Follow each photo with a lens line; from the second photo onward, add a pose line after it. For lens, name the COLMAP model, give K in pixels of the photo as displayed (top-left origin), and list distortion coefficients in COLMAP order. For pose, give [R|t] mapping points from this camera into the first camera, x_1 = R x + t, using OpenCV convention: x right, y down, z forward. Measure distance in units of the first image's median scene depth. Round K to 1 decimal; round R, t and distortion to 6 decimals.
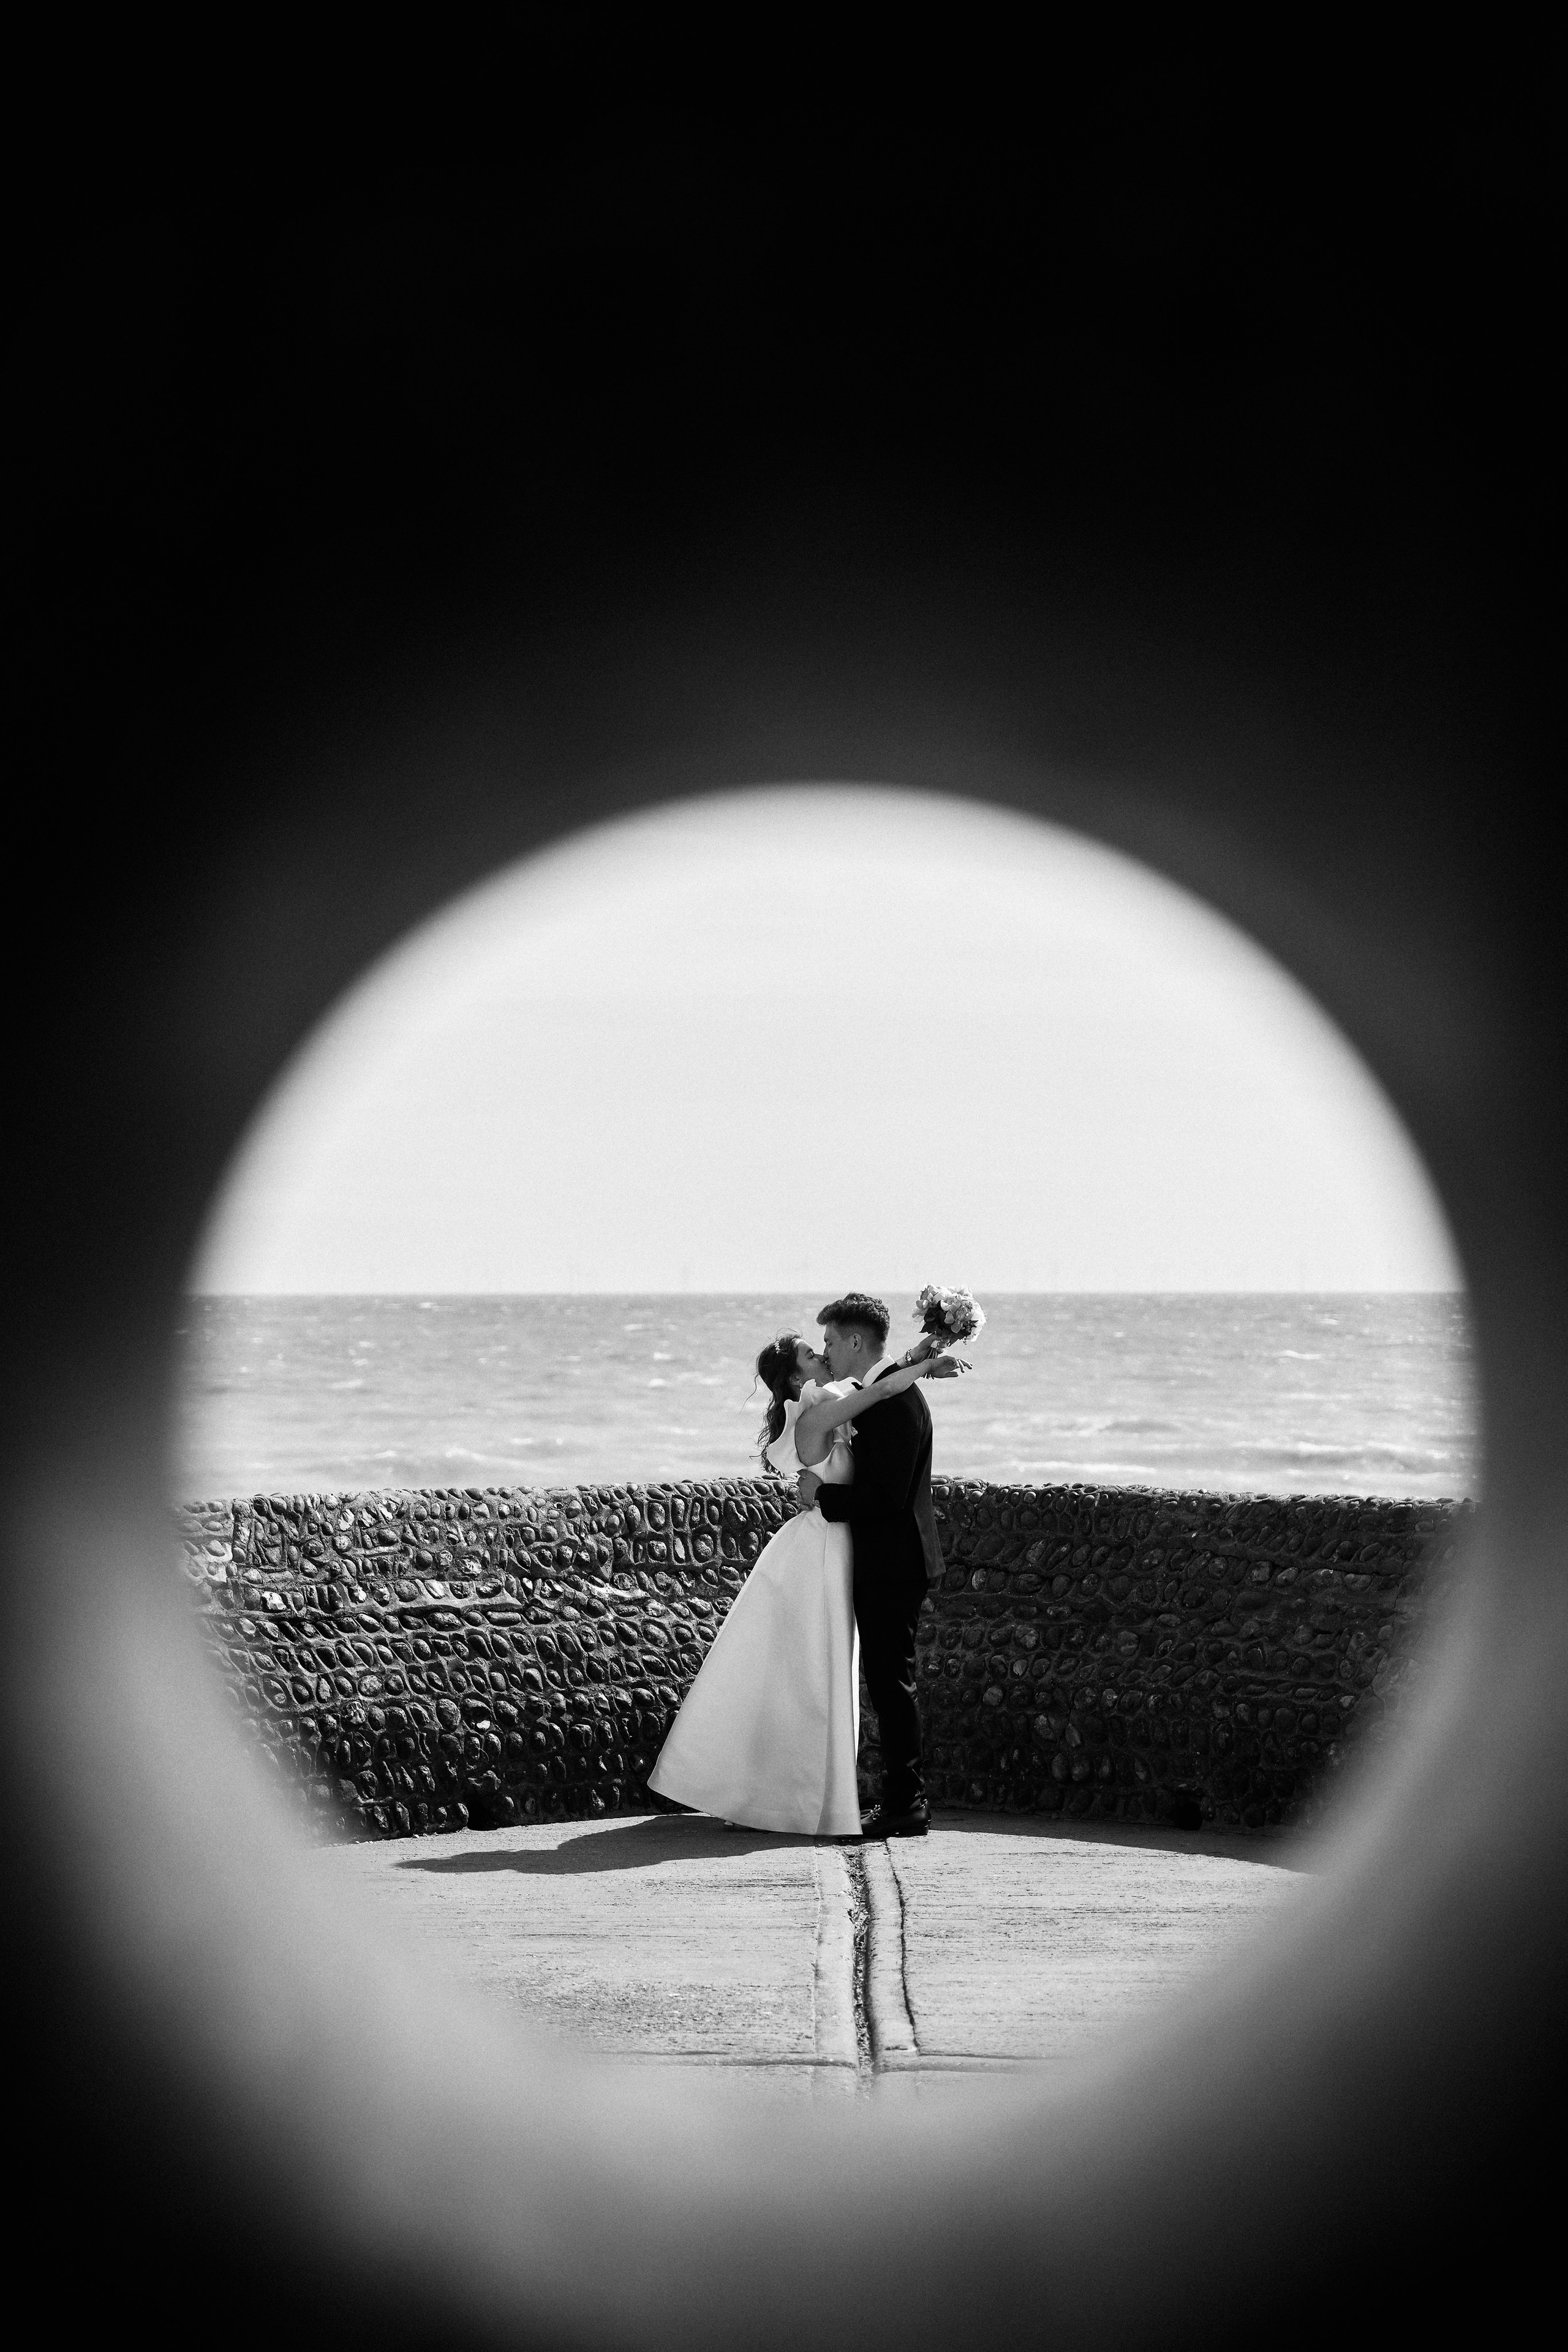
lens RADIAL K [[4713.3, 0, 784.0], [0, 4713.3, 1177.6], [0, 0, 1]] dist [-0.030751, 0.000000]
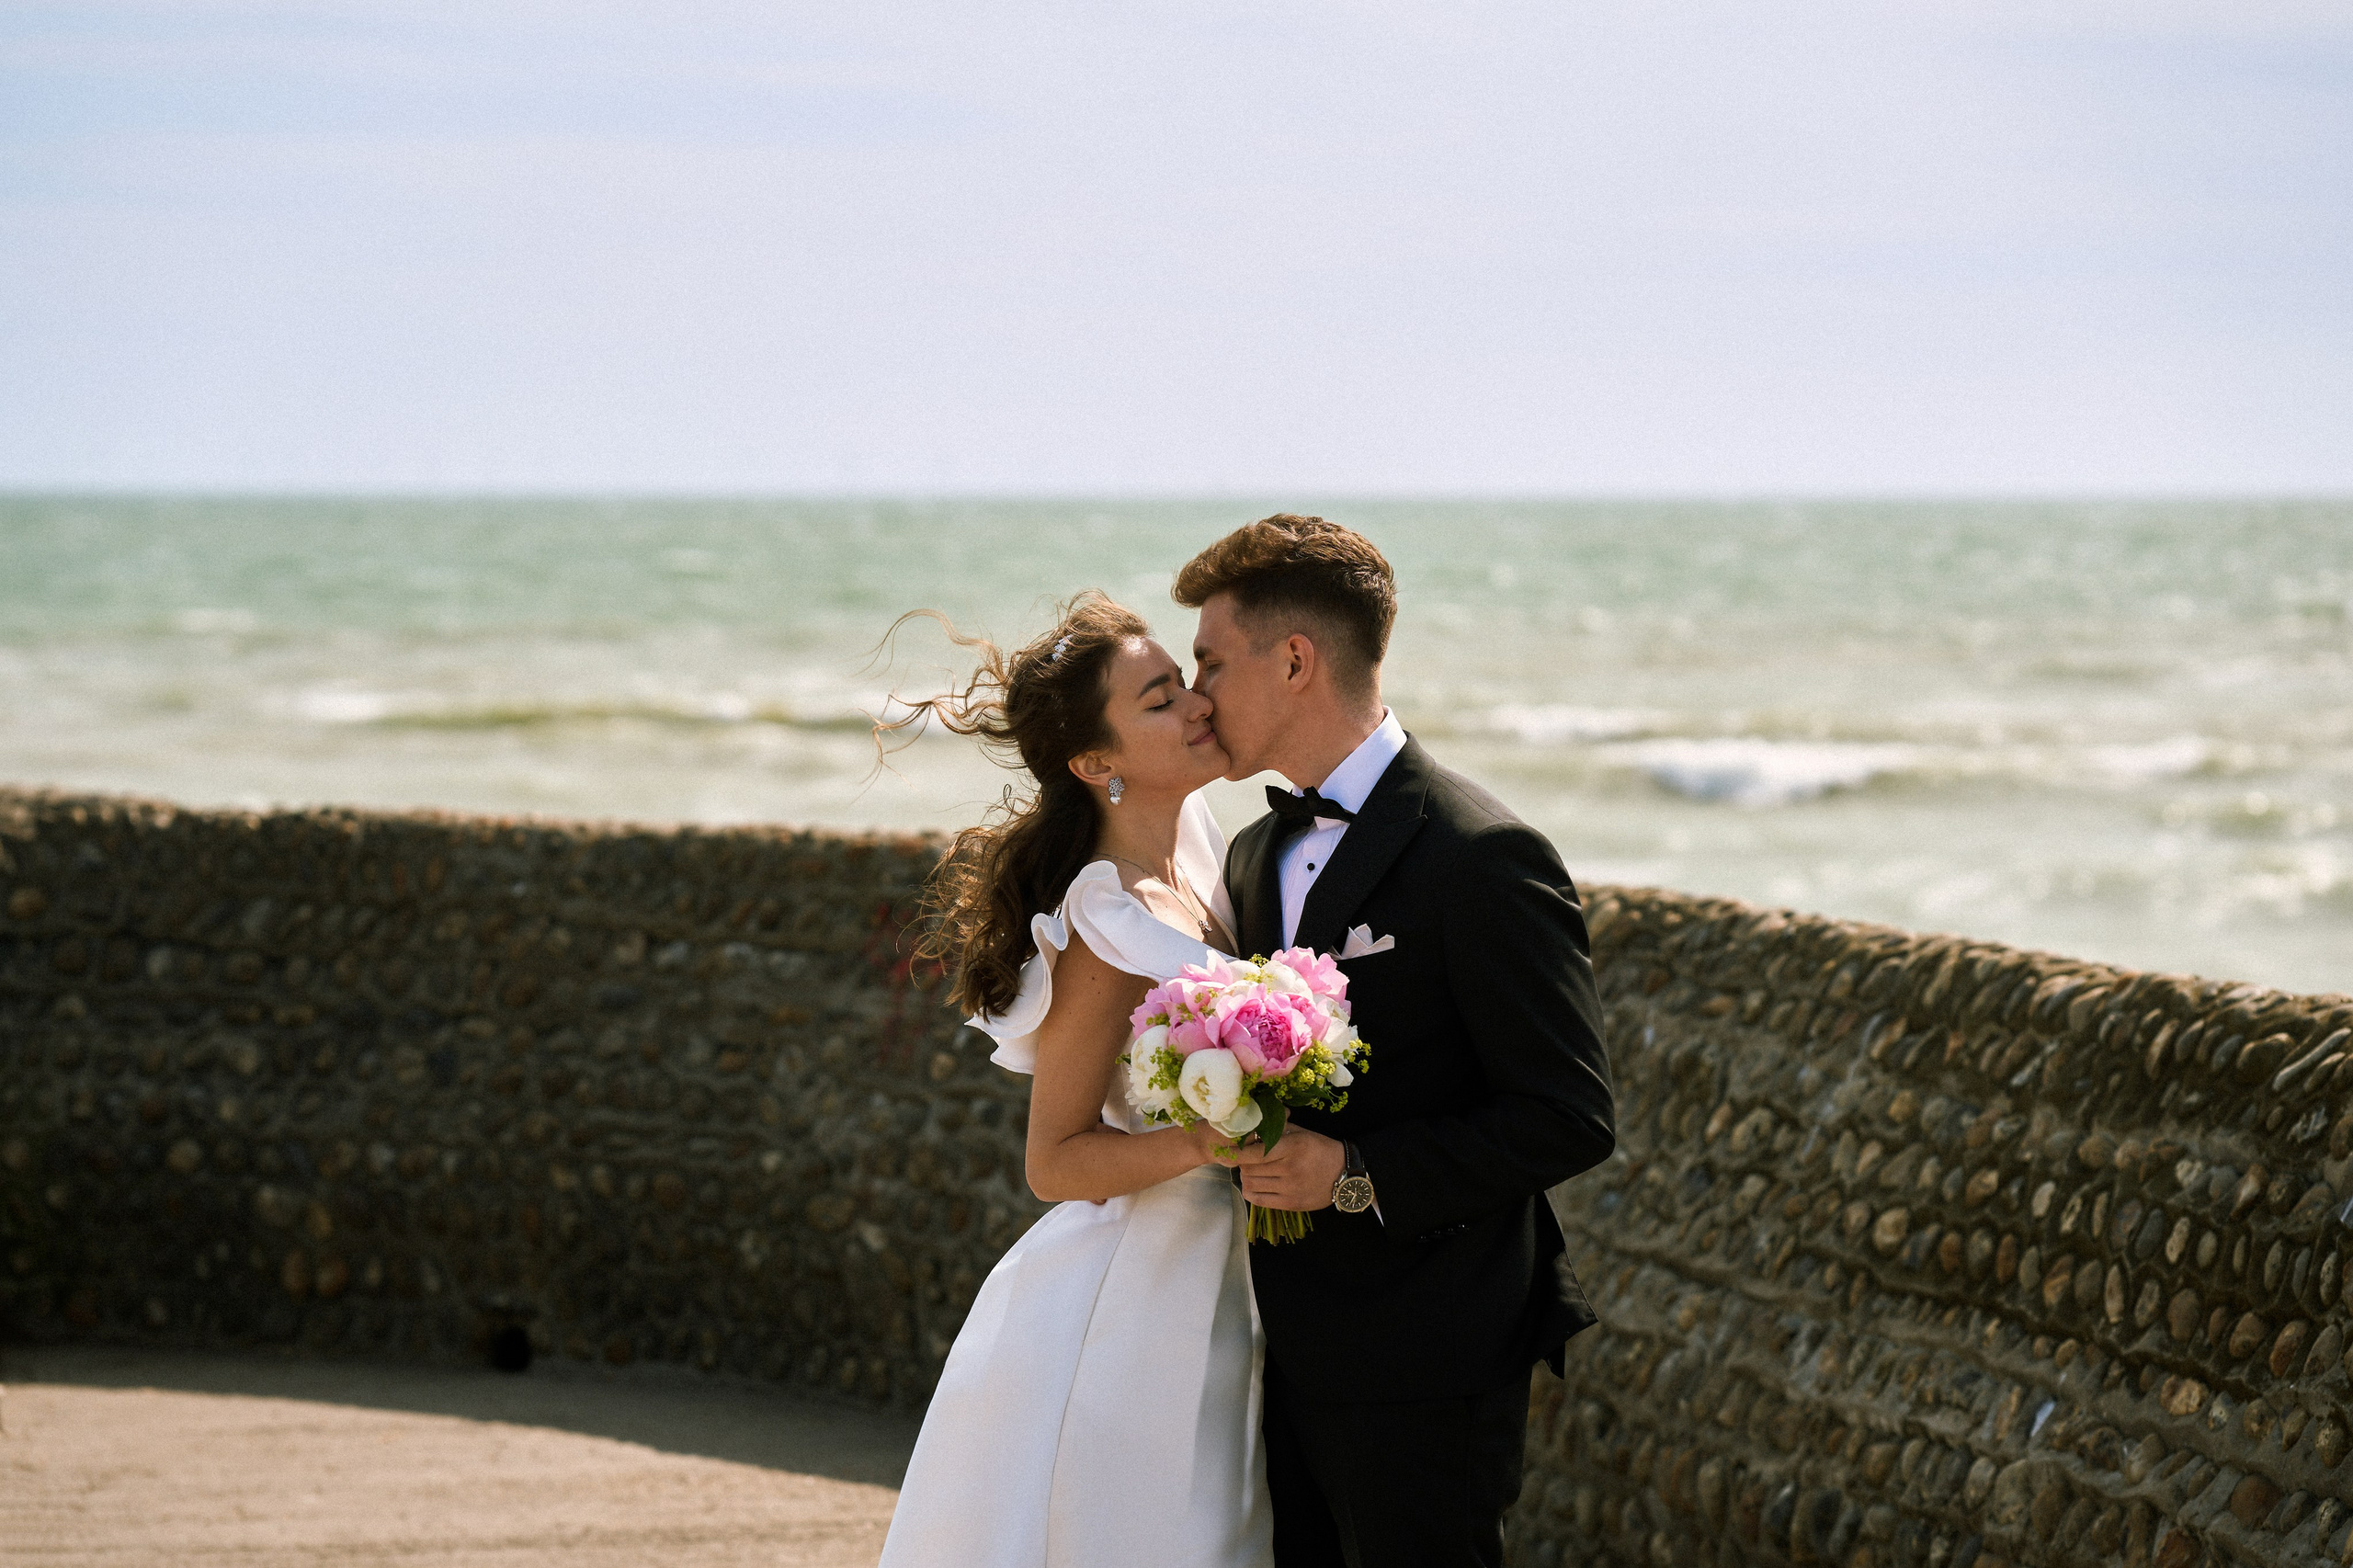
lens RADIAL K [[5762.9, 0, 1175.2], [0, 5762.9, 790.1], [0, 0, 1]] dist [0.207203, 0.000000]
pose [[0.978430, -0.005950, 0.206492, 0.015244], [-0.009519, 0.997225, 0.073839, 0.006486], [-0.206358, -0.074212, 0.975658, 0.249692]]
